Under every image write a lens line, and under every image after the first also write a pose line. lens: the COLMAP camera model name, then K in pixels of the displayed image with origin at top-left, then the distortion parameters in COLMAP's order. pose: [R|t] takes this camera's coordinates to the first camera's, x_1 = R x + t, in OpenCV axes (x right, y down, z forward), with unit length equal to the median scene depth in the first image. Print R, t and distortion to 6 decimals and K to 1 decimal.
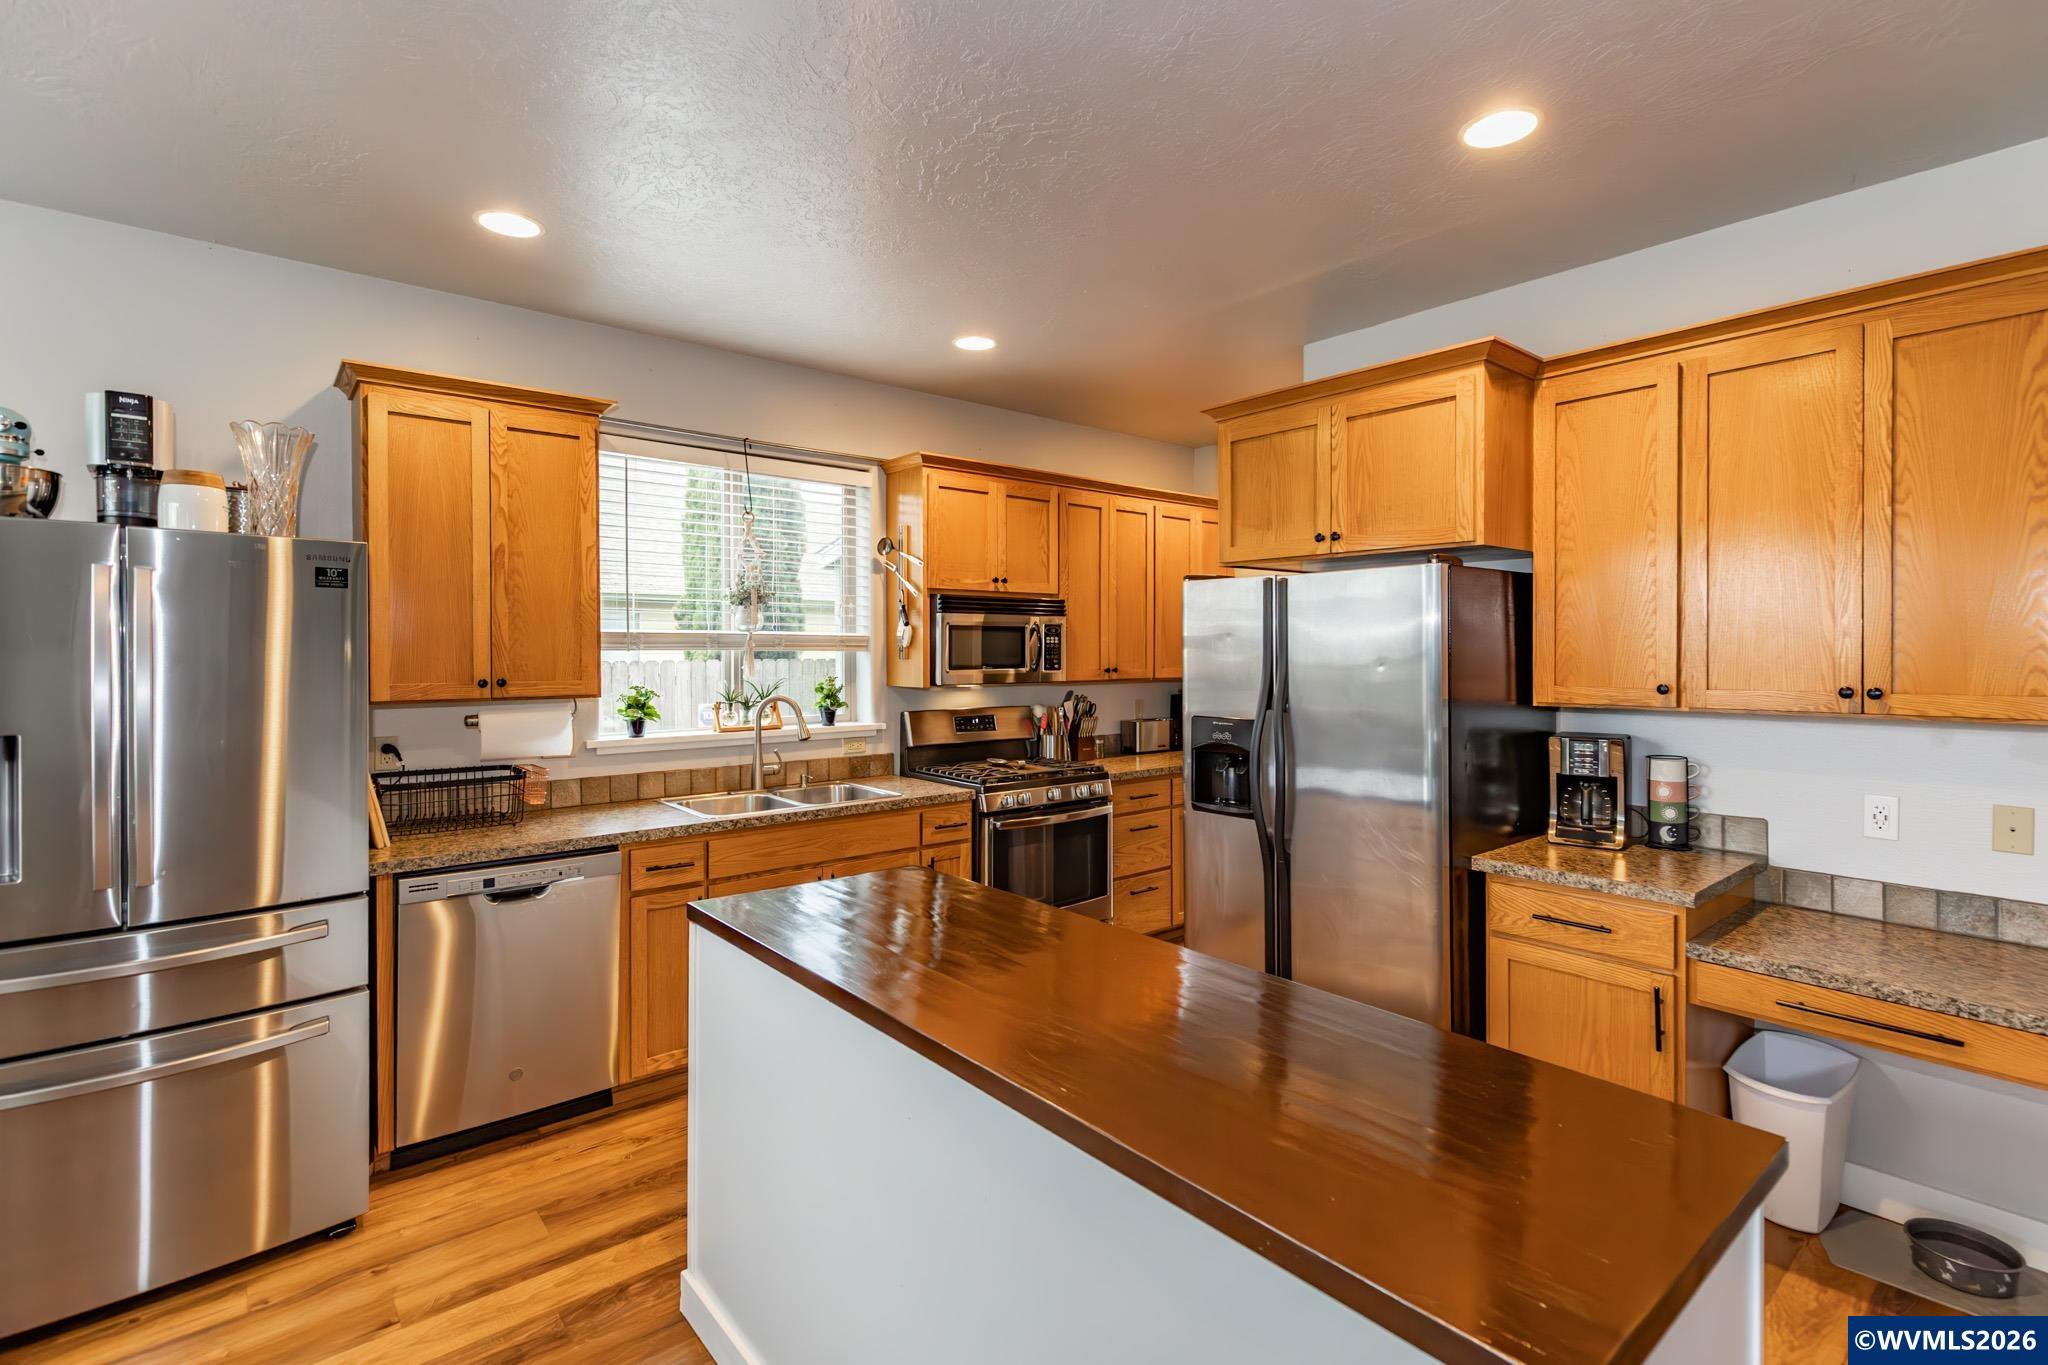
lens RADIAL K [[936.3, 0, 1021.0], [0, 936.3, 656.7], [0, 0, 1]] dist [0.011402, -0.003099]
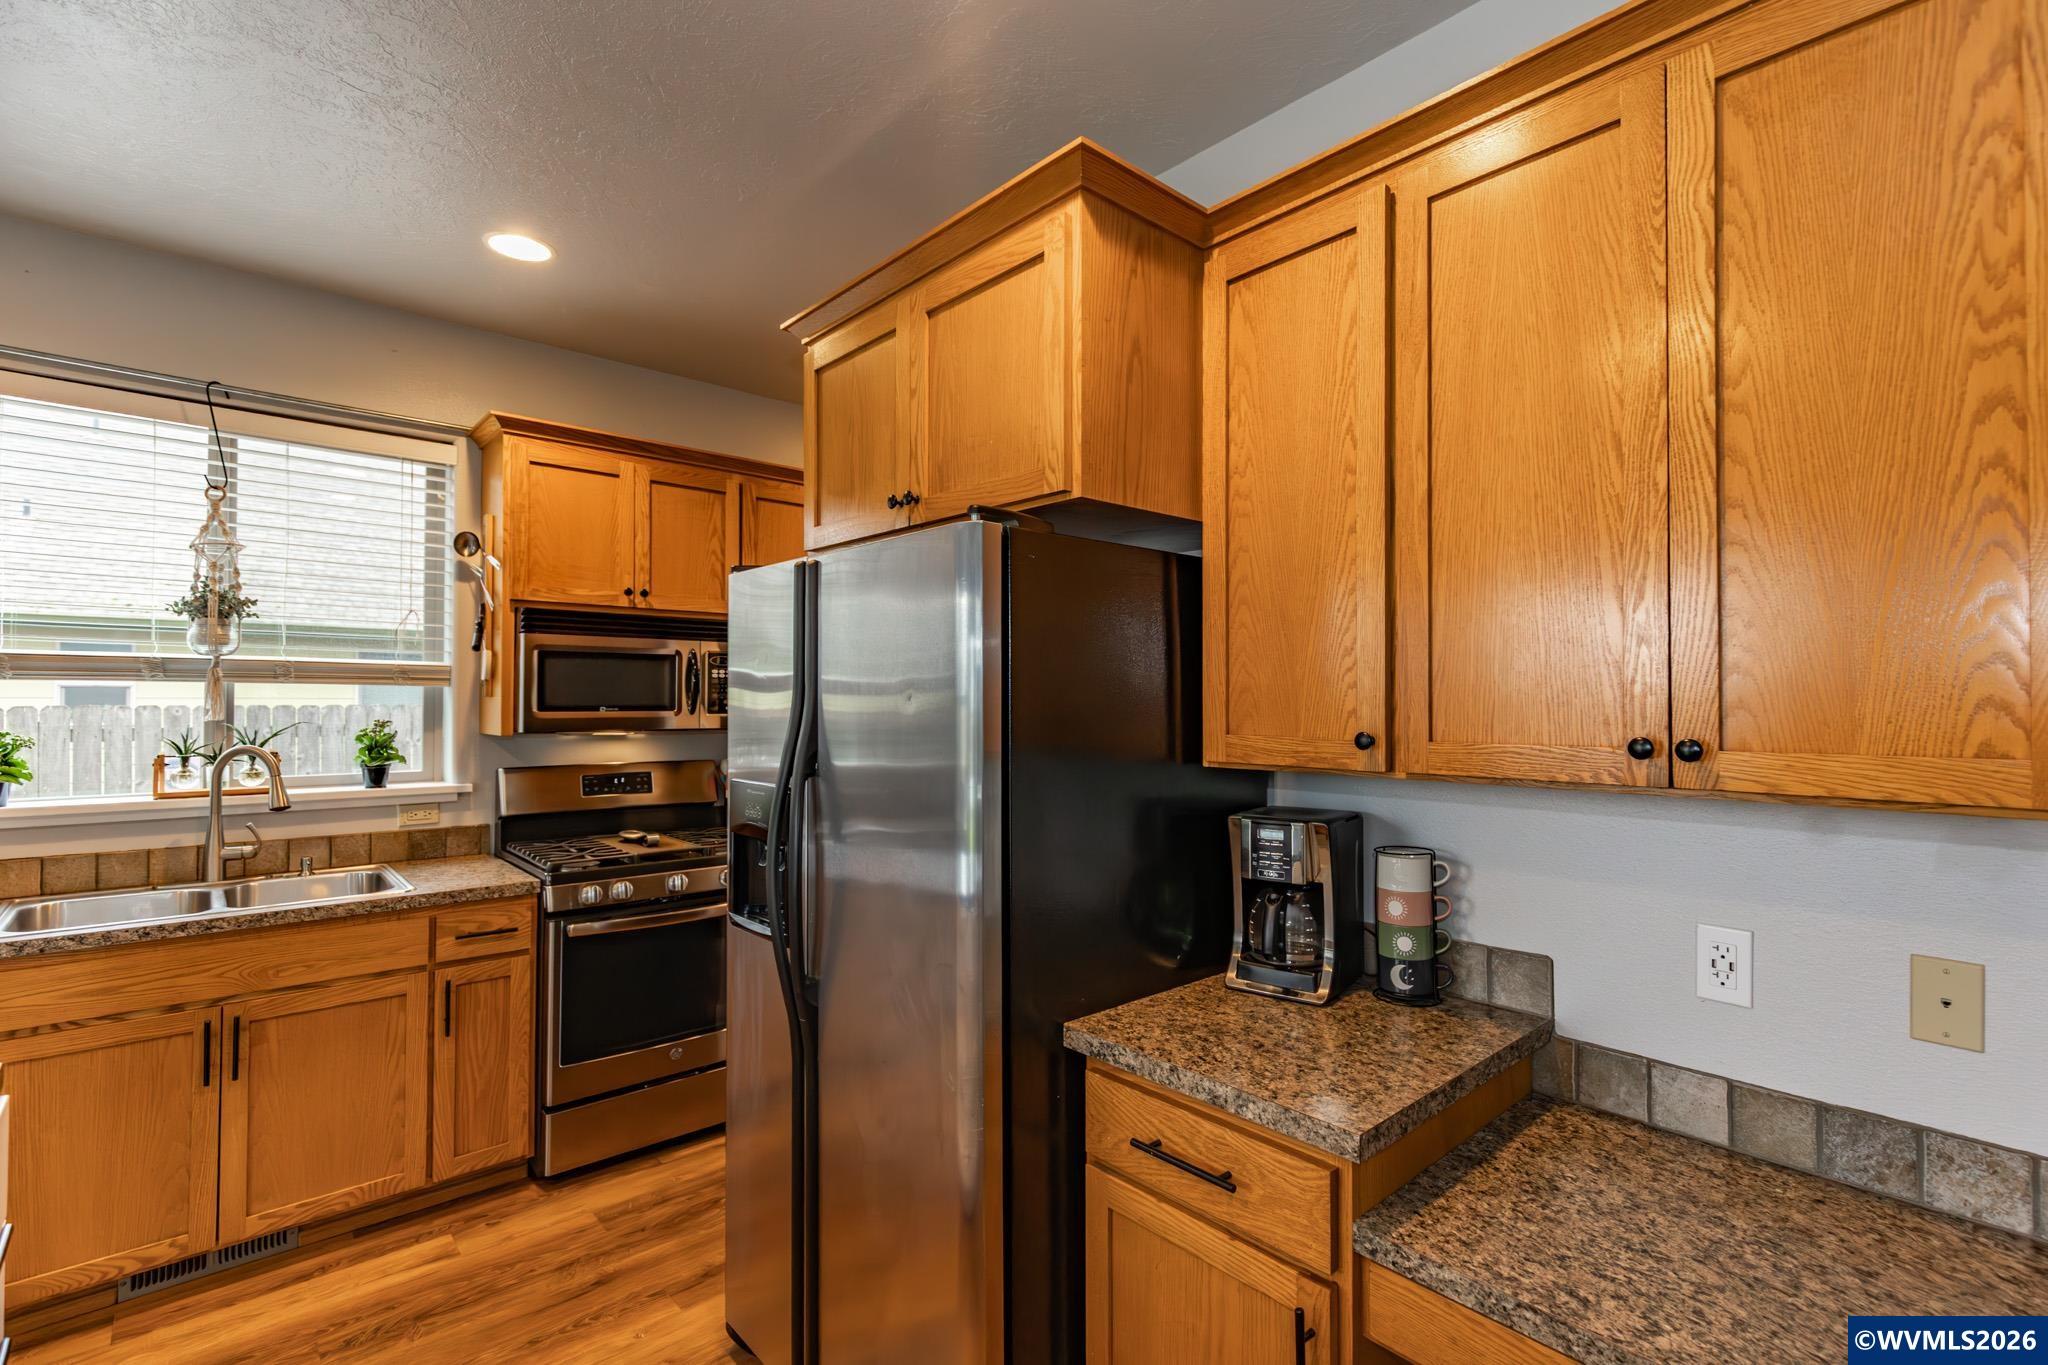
lens RADIAL K [[936.3, 0, 1013.6], [0, 936.3, 687.7], [0, 0, 1]] dist [0.011402, -0.003099]
pose [[0.999314, 0.005866, 0.036556, 0.385687], [-0.005096, 0.999764, -0.021119, 0.013075], [-0.036671, 0.020919, 0.999108, 0.370208]]
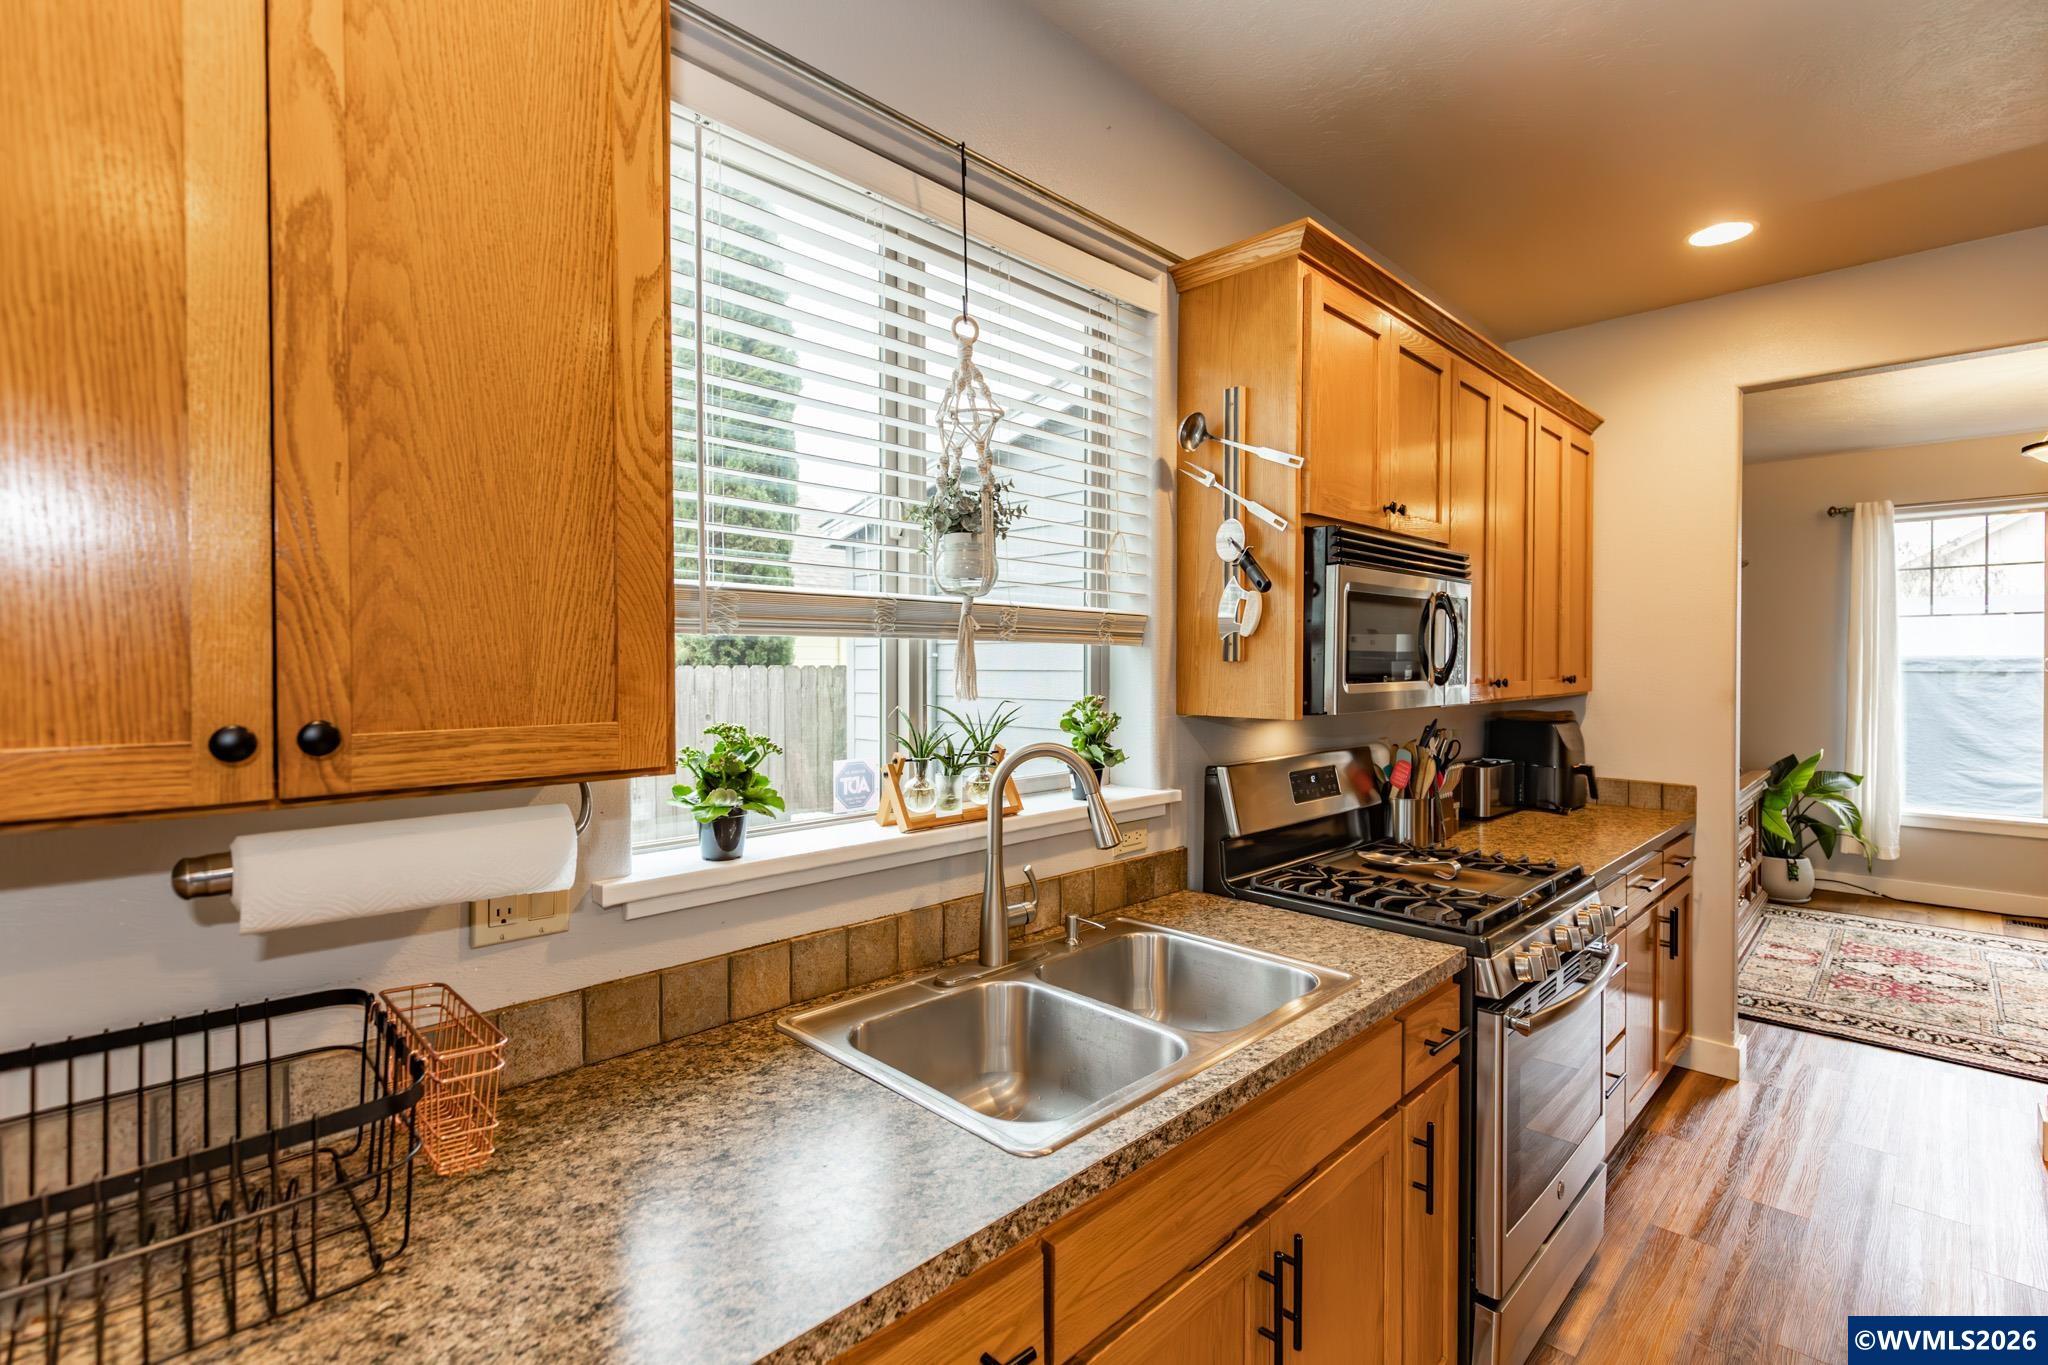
lens RADIAL K [[936.3, 0, 1038.5], [0, 936.3, 674.3], [0, 0, 1]] dist [0.011402, -0.003099]
pose [[0.995283, -0.000253, 0.097012, -0.407711], [-0.000381, 0.999979, 0.006508, 0.009165], [-0.097012, -0.006514, 0.995262, 0.772175]]
